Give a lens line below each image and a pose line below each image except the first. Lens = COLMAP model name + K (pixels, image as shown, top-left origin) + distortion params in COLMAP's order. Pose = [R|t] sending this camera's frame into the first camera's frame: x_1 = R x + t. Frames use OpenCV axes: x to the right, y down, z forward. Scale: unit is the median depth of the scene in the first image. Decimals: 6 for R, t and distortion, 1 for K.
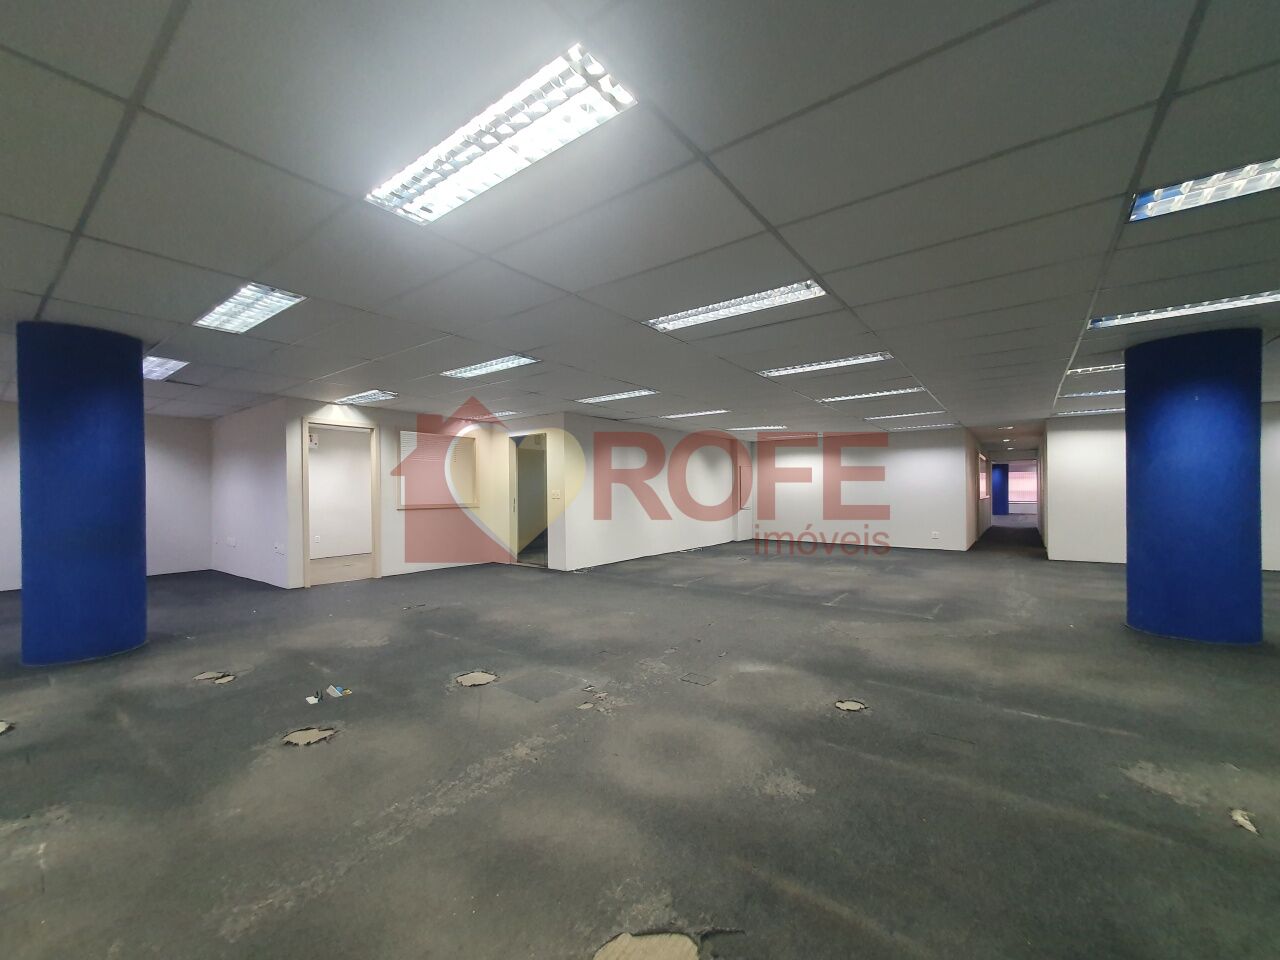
lens RADIAL K [[510.9, 0, 640.0], [0, 510.9, 480.0], [0, 0, 1]] dist [-0.000028, -0.000003]
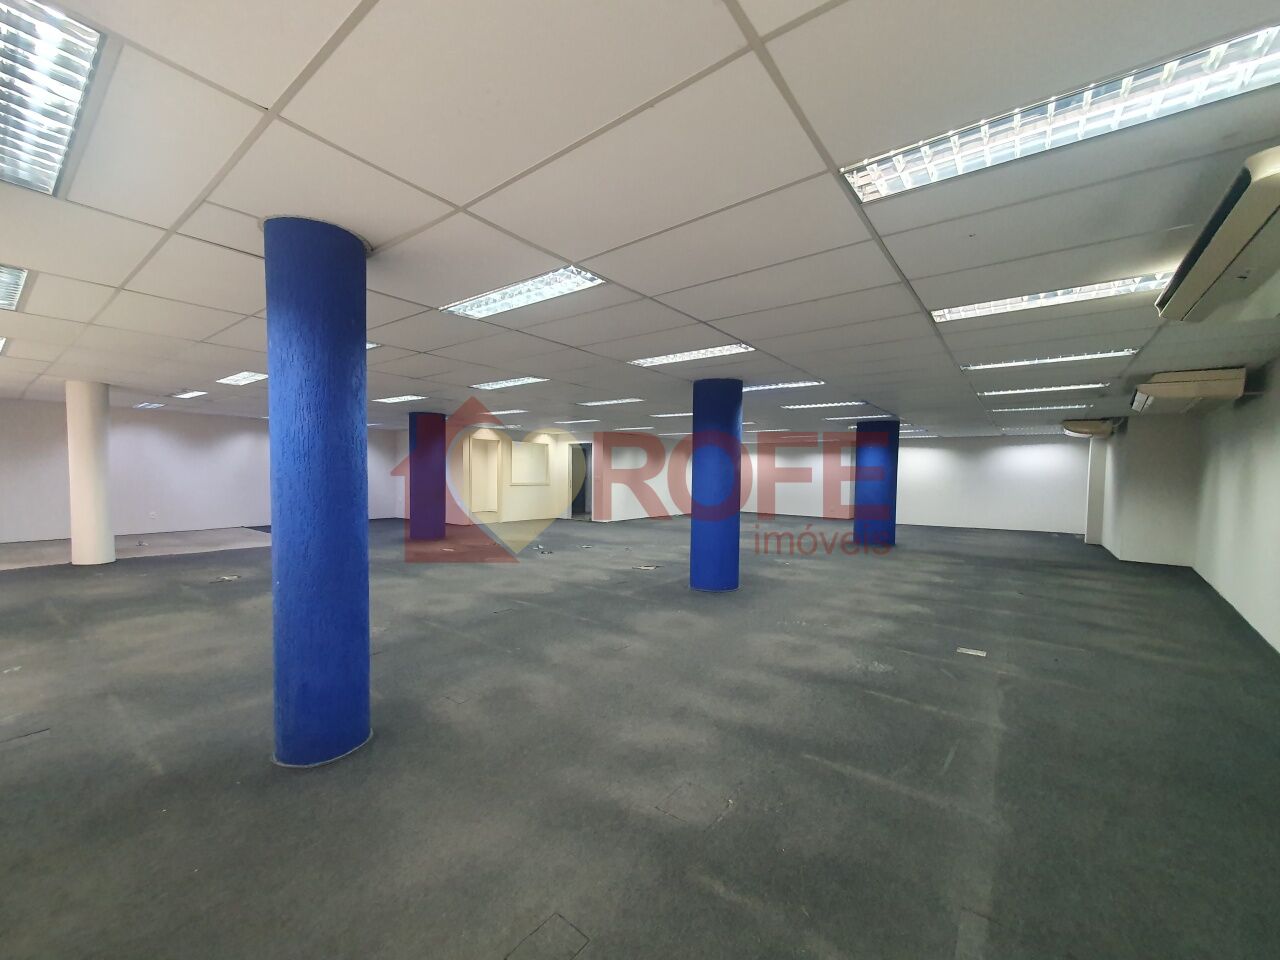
lens RADIAL K [[517.9, 0, 640.0], [0, 517.9, 480.0], [0, 0, 1]] dist [-0.000037, -0.000004]
pose [[0.999286, 0.019776, -0.032203, 0.034280], [-0.019285, 0.999694, 0.015505, 0.001944], [0.032500, -0.014873, 0.999361, -0.684666]]
